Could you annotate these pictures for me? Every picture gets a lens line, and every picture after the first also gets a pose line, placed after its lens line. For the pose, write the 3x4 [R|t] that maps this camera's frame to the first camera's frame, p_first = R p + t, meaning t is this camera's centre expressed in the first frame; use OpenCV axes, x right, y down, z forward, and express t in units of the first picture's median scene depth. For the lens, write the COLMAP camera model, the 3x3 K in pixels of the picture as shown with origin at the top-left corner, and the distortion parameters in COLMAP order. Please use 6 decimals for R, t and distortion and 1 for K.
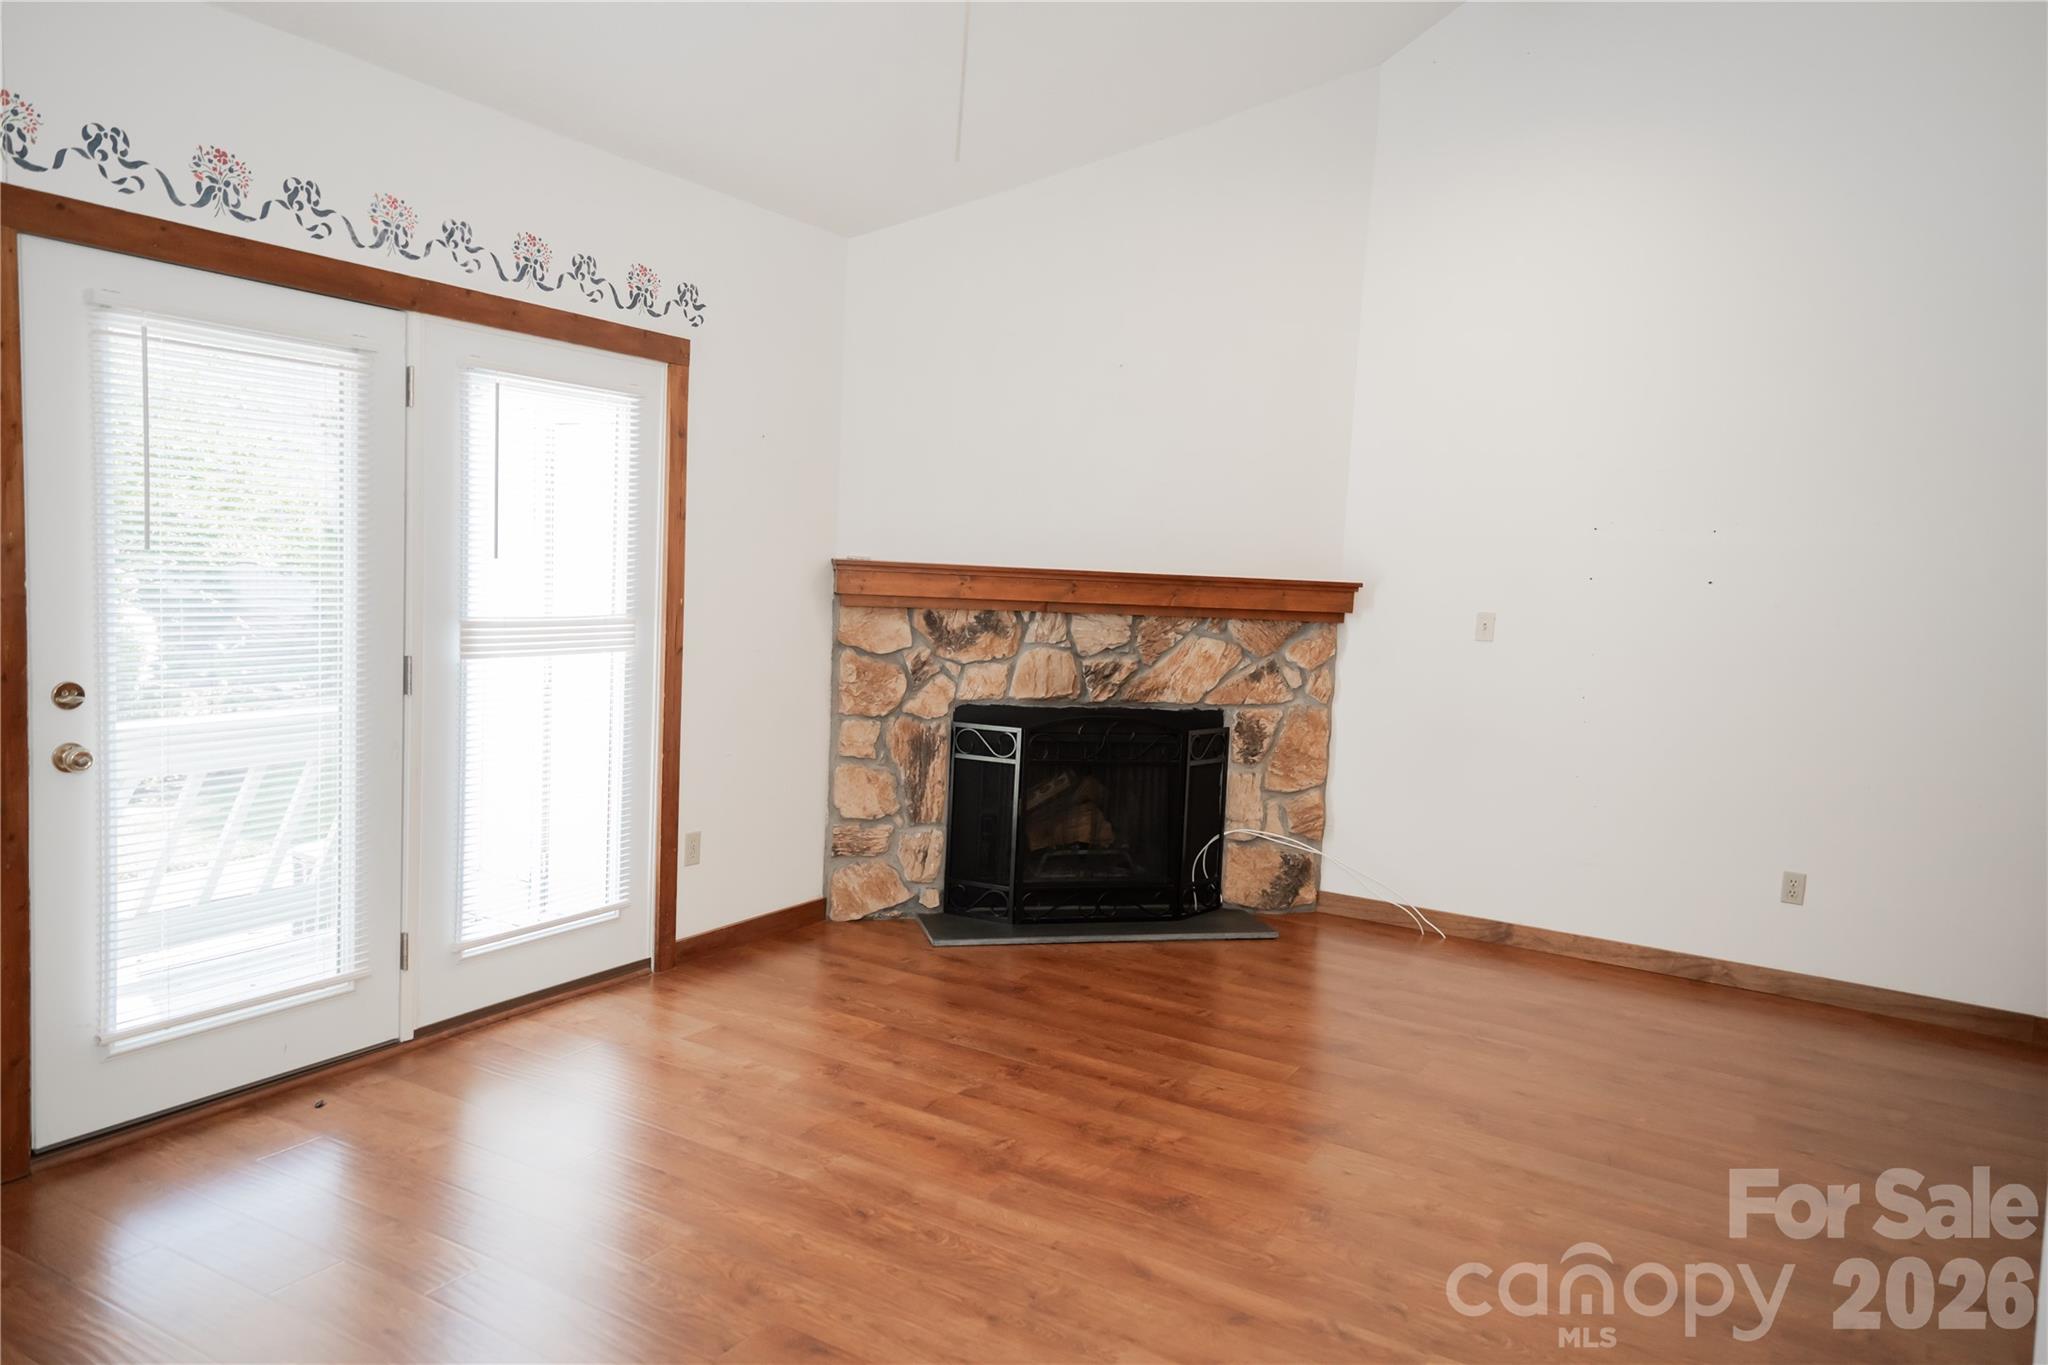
lens RADIAL K [[1359.7, 0, 1024.0], [0, 1359.7, 682.5], [0, 0, 1]] dist [0.035162, -0.000882]
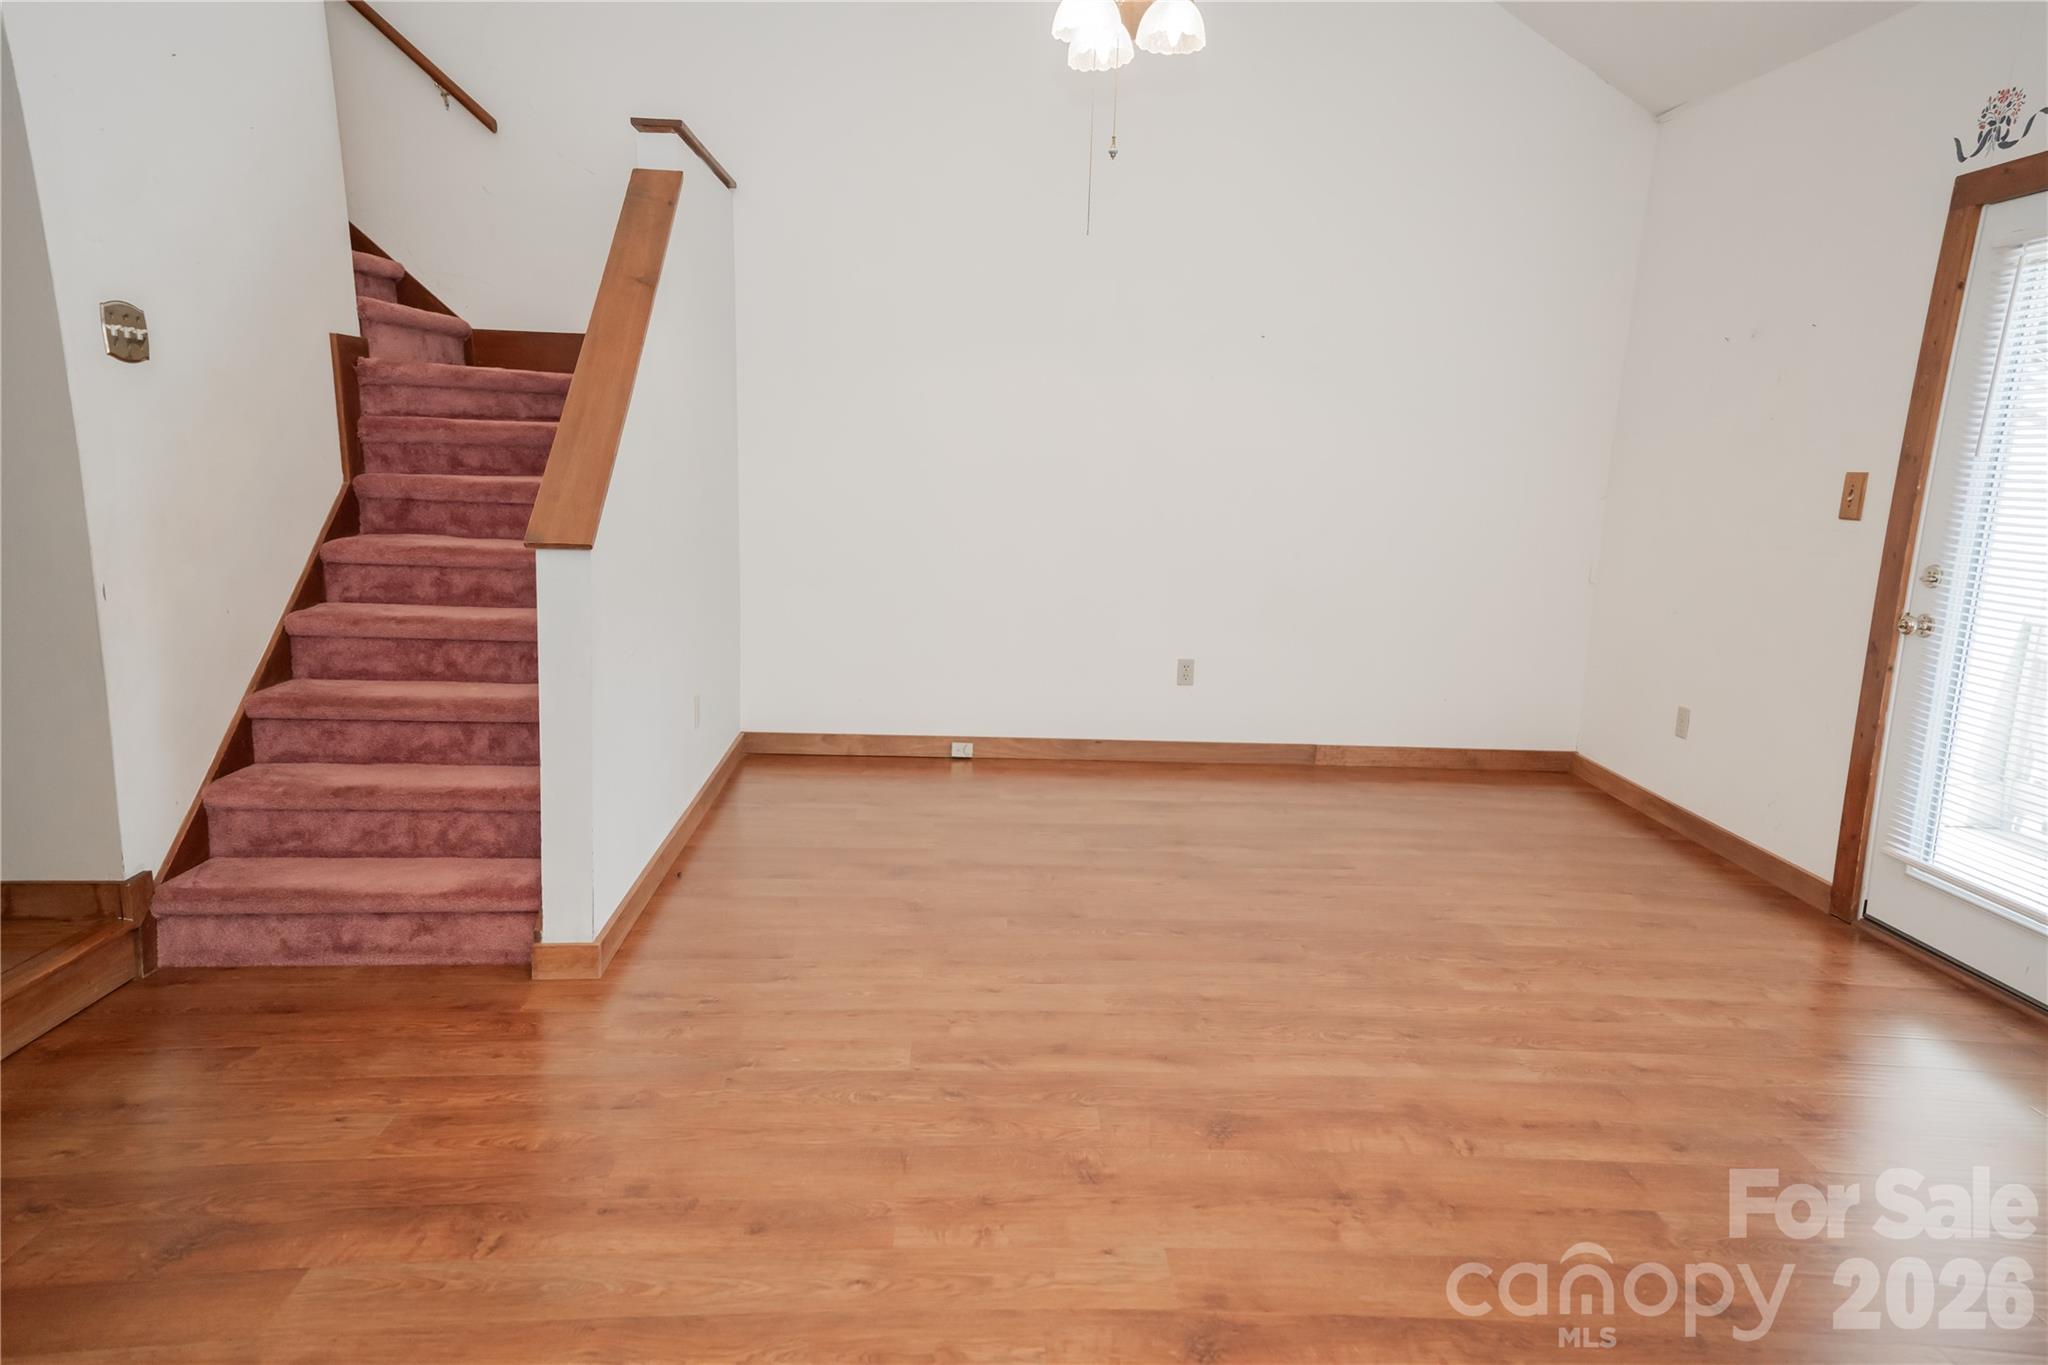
lens RADIAL K [[1320.6, 0, 1024.0], [0, 1320.6, 682.5], [0, 0, 1]] dist [0.078447, 0.094260]
pose [[-0.829824, 0.026351, -0.557402, 0.401659], [-0.121817, 0.966239, 0.227031, -0.047798], [0.544566, 0.256296, -0.798599, 0.897210]]
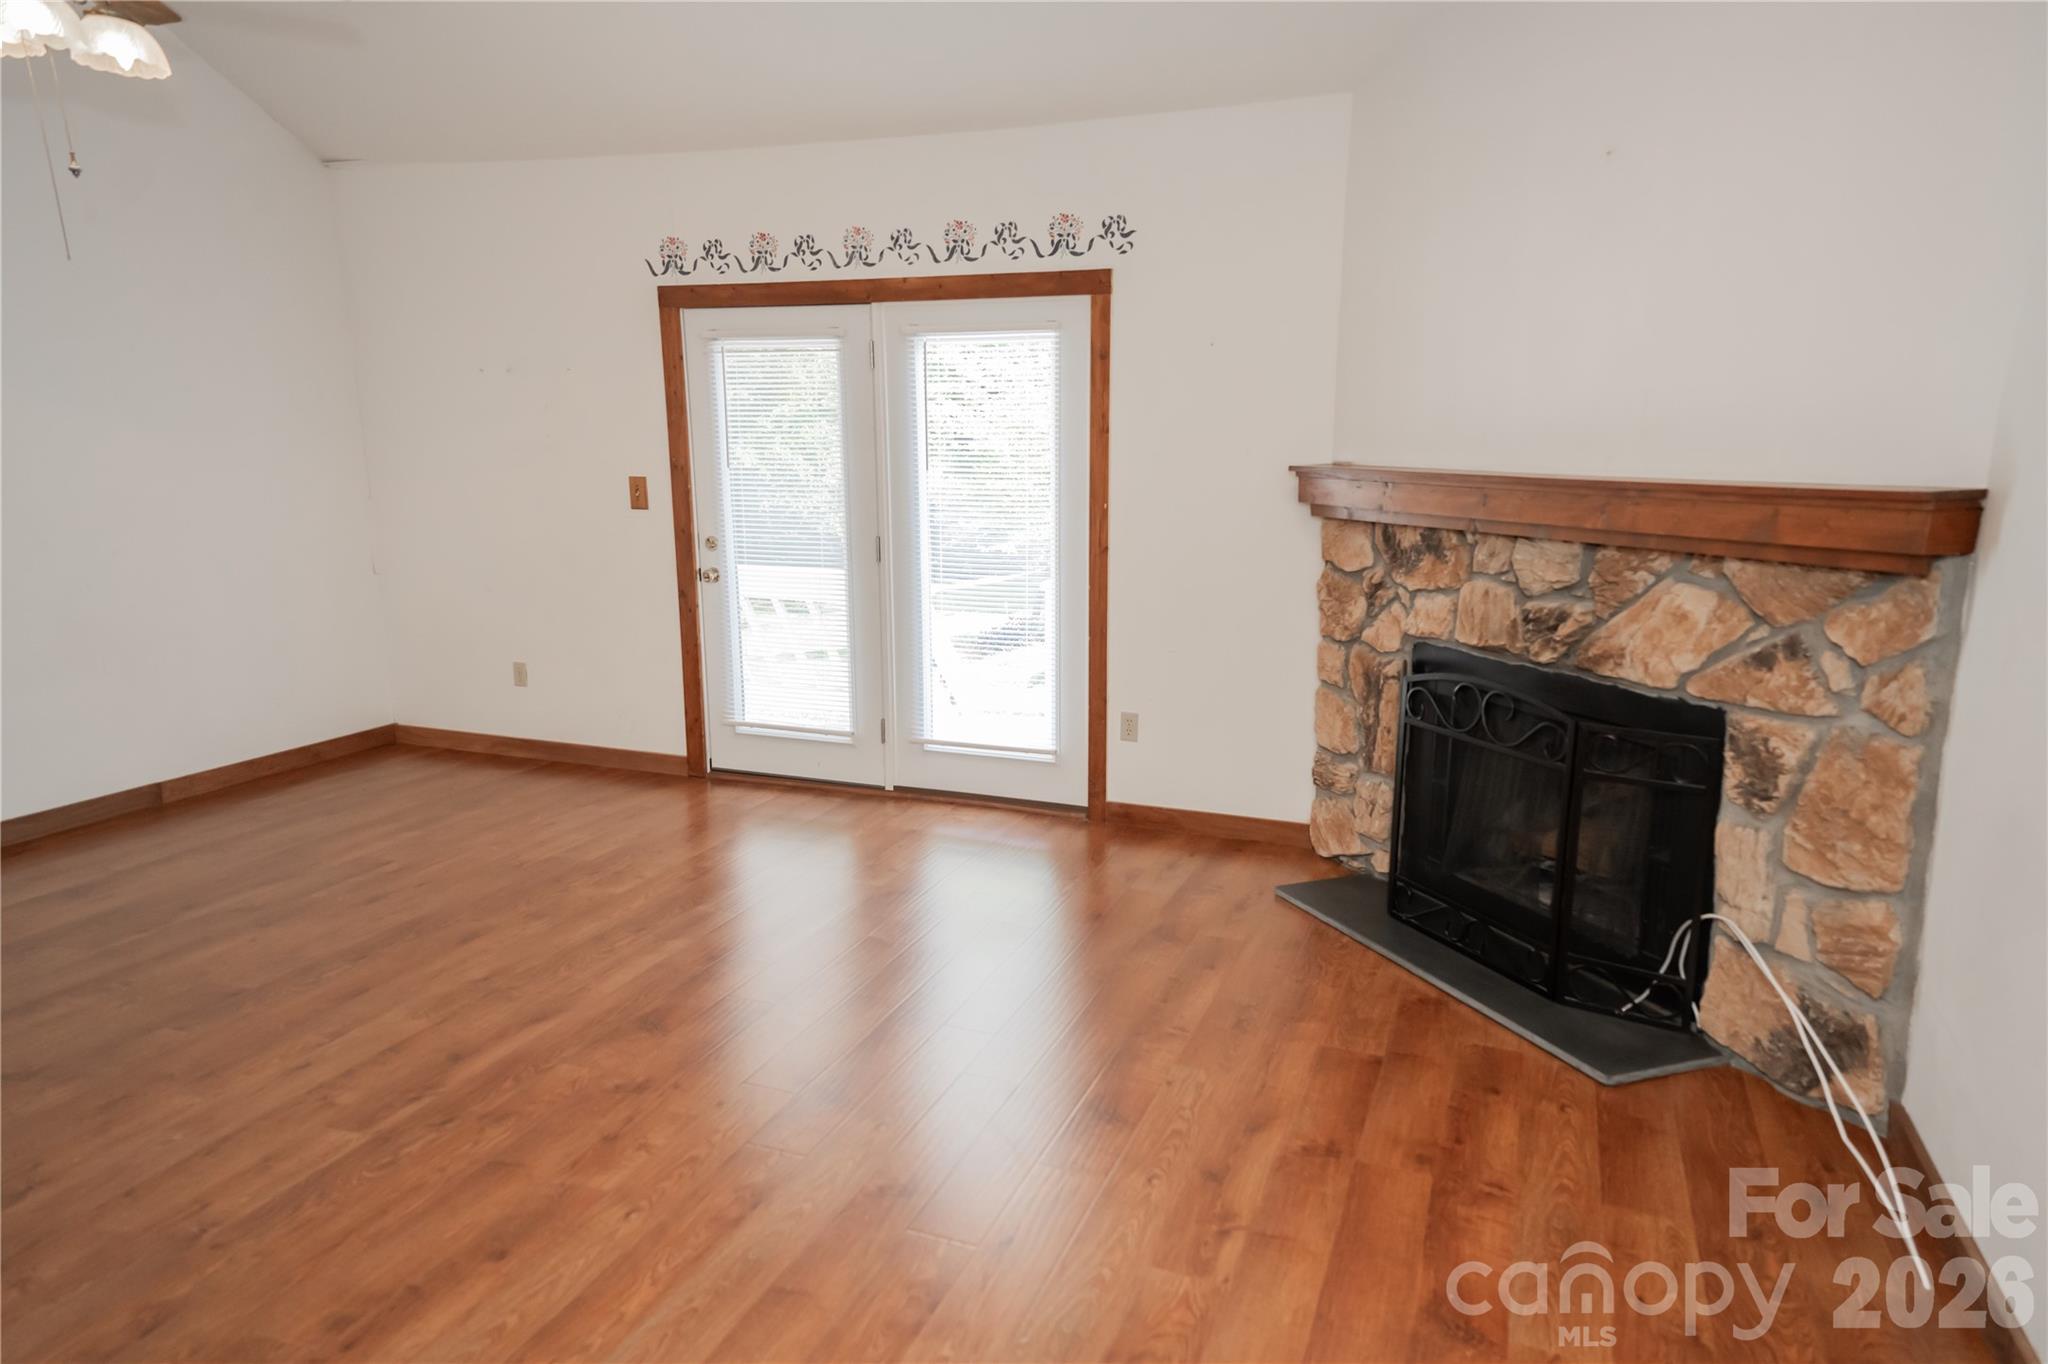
lens RADIAL K [[1320.6, 0, 1024.0], [0, 1320.6, 682.0], [0, 0, 1]] dist [0.078447, 0.094260]
pose [[0.158704, 0.147565, -0.976236, 0.709813], [-0.079575, 0.987463, 0.136326, -0.050572], [0.984114, 0.056048, 0.168457, 0.638492]]
